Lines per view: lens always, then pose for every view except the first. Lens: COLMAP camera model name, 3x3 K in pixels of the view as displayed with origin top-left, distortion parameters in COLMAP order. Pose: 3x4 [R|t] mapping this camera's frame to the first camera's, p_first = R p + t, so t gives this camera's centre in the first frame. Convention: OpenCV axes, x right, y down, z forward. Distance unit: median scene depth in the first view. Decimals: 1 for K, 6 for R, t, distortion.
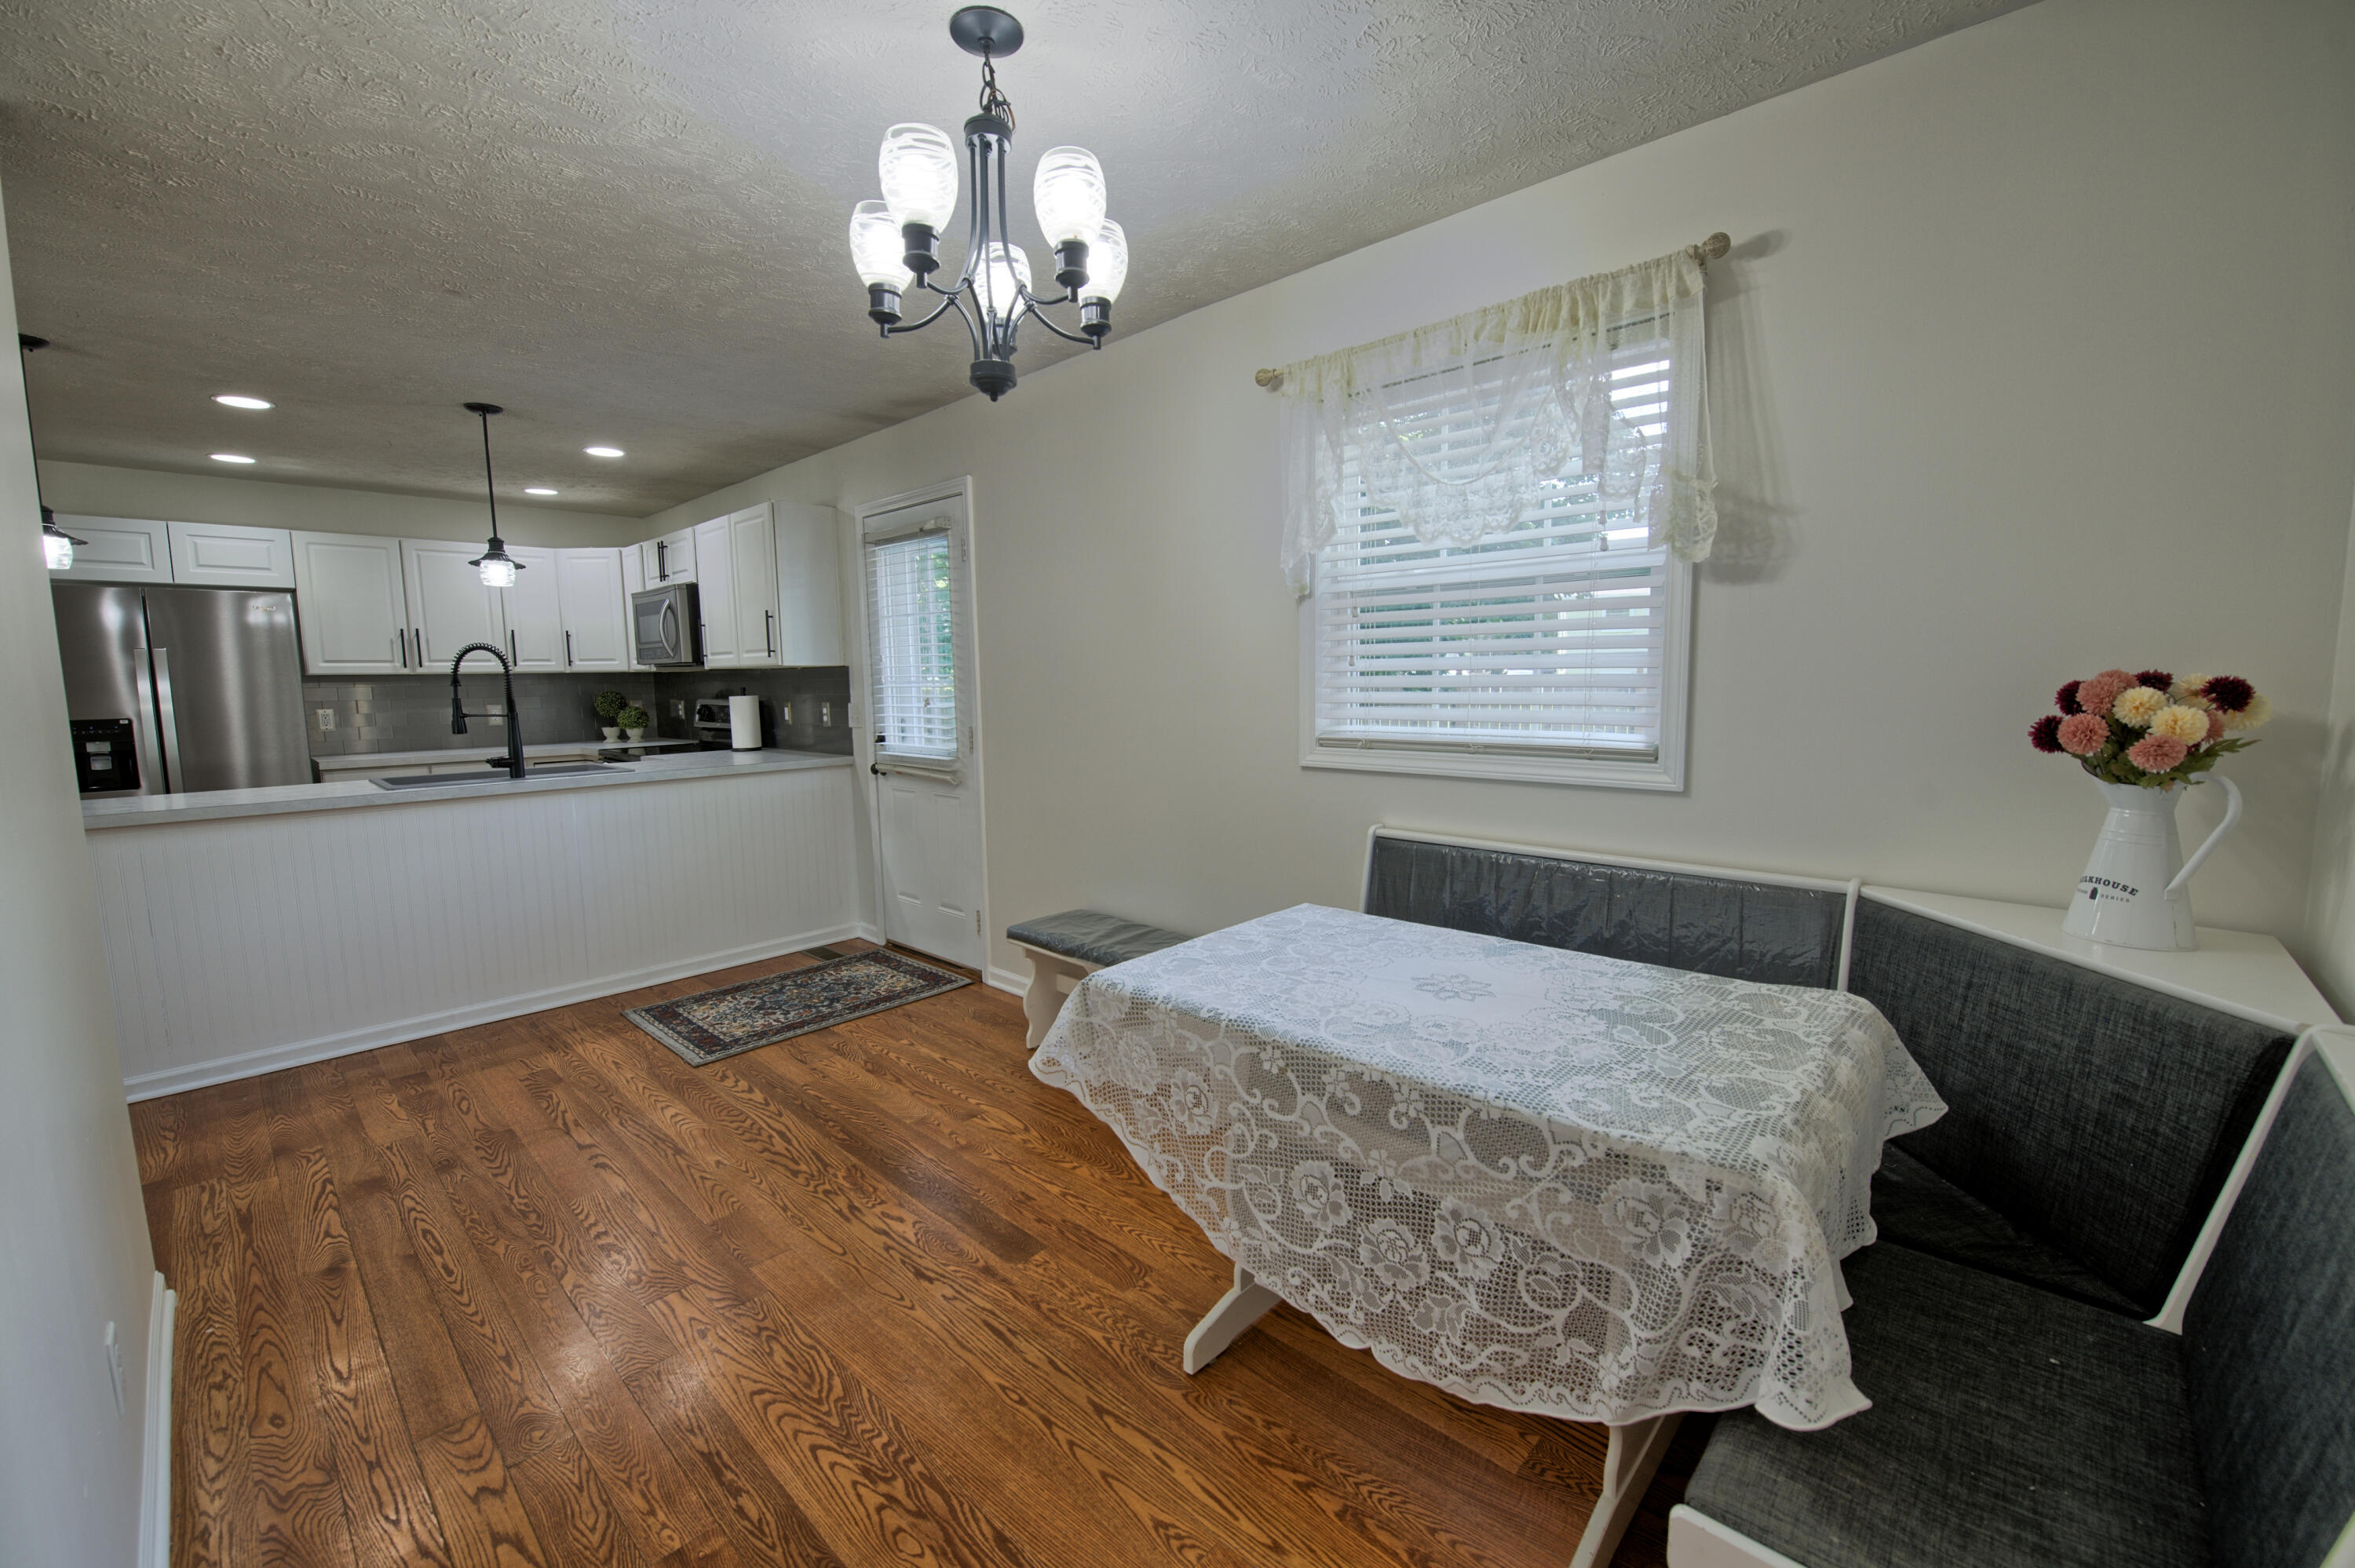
lens RADIAL K [[936.0, 0, 1184.2], [0, 936.0, 782.9], [0, 0, 1]] dist [-0.016824, -0.001153]
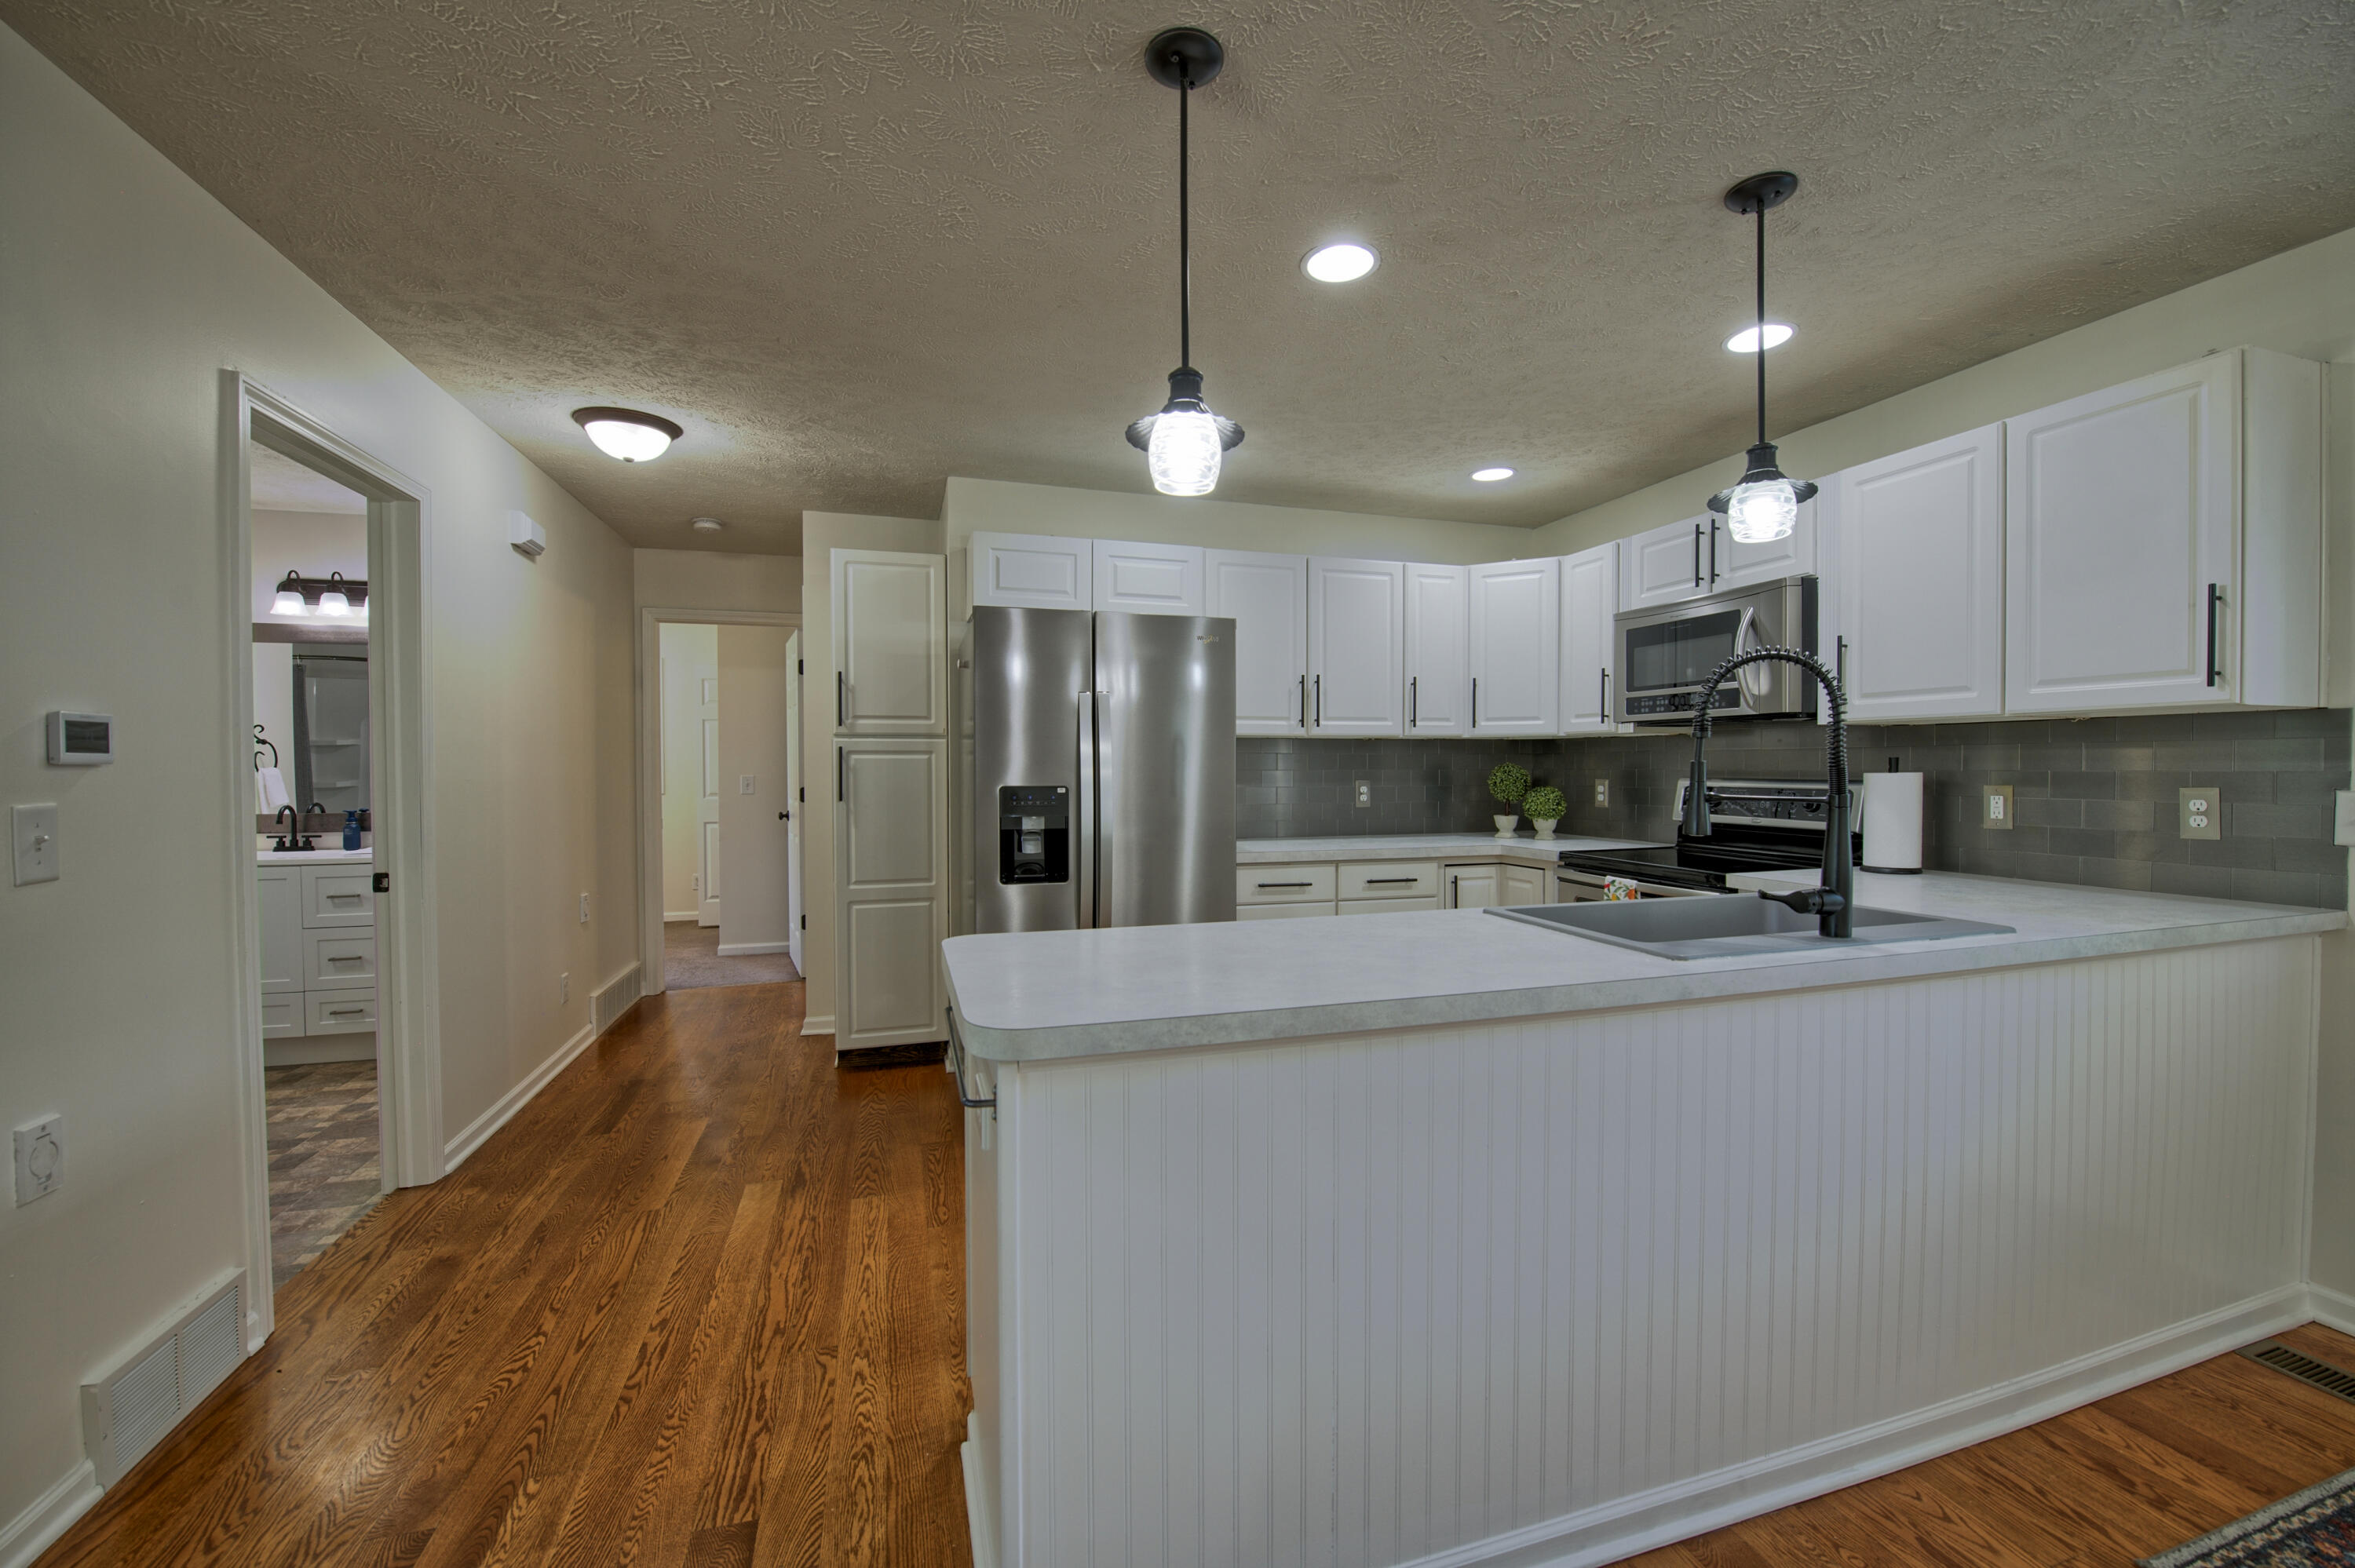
lens RADIAL K [[936.0, 0, 1182.0], [0, 936.0, 785.3], [0, 0, 1]] dist [-0.016824, -0.001153]
pose [[0.864075, 0.021453, -0.502906, -0.754610], [-0.067018, 0.995100, -0.072698, -0.024133], [0.498882, 0.096520, 0.861278, 0.429545]]
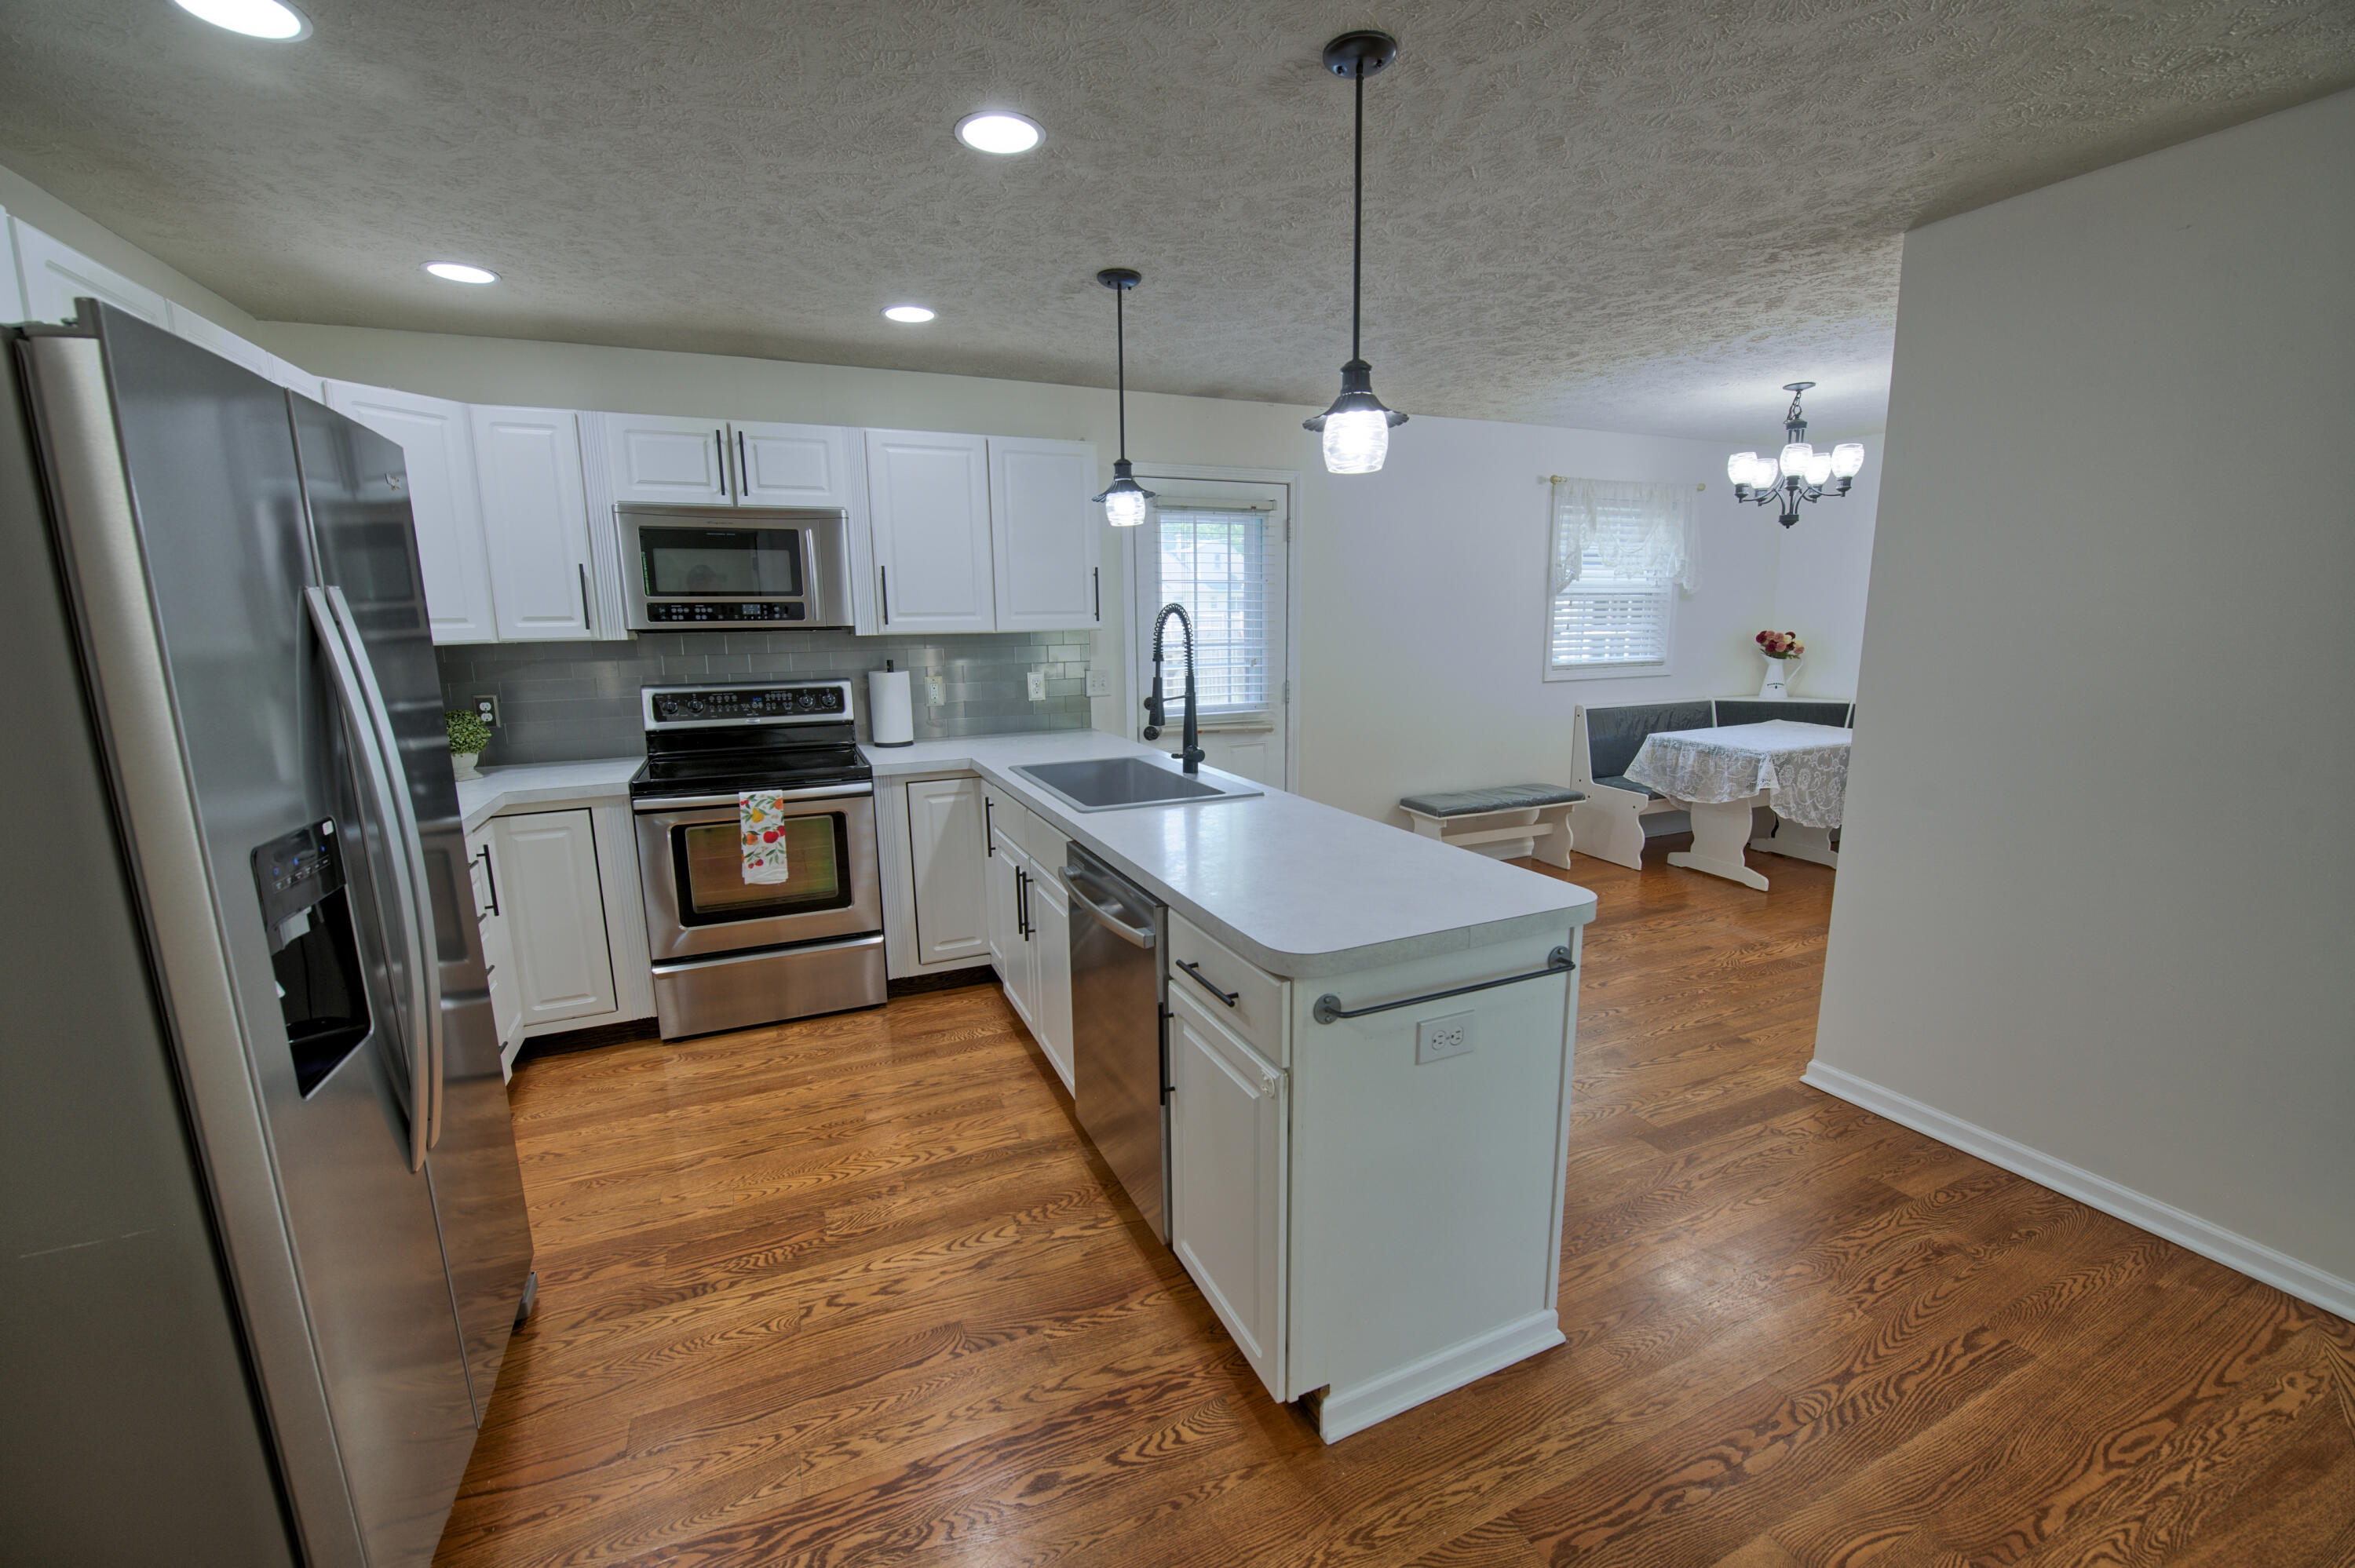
lens RADIAL K [[936.0, 0, 1183.7], [0, 936.0, 786.0], [0, 0, 1]] dist [-0.016824, -0.001153]
pose [[0.394957, -0.158889, 0.904855, -1.432967], [0.112354, 0.985891, 0.124078, -0.093830], [-0.911804, 0.052659, 0.407236, 0.661563]]
